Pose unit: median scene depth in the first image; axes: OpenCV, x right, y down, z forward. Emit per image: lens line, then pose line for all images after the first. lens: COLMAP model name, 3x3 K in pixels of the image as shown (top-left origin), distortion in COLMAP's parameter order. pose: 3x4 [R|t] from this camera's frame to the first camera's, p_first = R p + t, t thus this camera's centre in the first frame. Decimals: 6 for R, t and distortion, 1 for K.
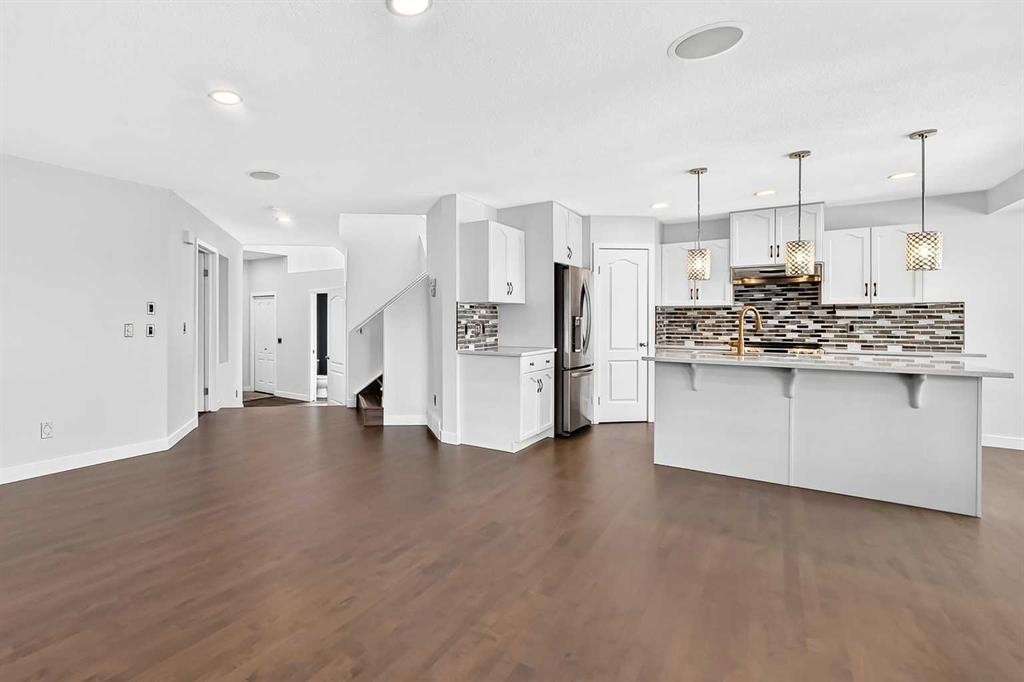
lens RADIAL K [[476.3, 0, 394.3], [0, 476.3, 315.6], [0, 0, 1]] dist [-0.002281, 0.000439]
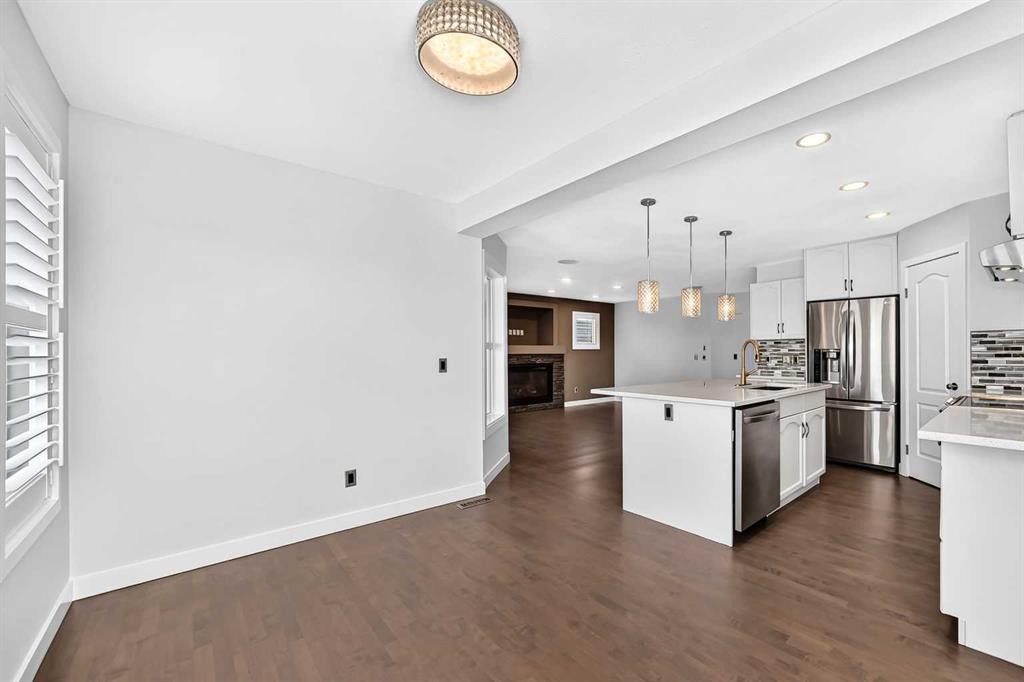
lens RADIAL K [[428.1, 0, 583.2], [0, 428.1, 352.3], [0, 0, 1]] dist [-0.001700, -0.000468]
pose [[-0.141233, -0.001273, -0.989976, 1.433707], [0.012050, 0.999923, -0.003005, 0.005299], [0.989903, -0.012354, -0.141207, 0.634175]]
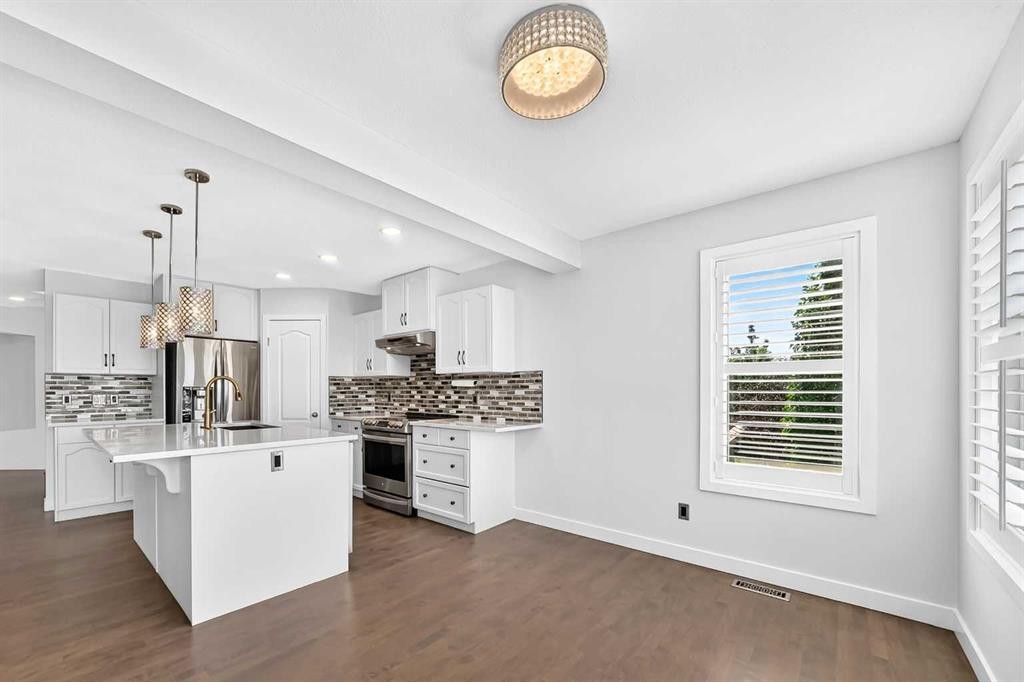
lens RADIAL K [[422.4, 0, 469.6], [0, 422.4, 396.8], [0, 0, 1]] dist [-0.009992, 0.002535]
pose [[0.997205, 0.000199, -0.074719, 1.062427], [0.001737, 0.999664, 0.025847, 0.000208], [0.074699, -0.025905, 0.996870, 0.165317]]
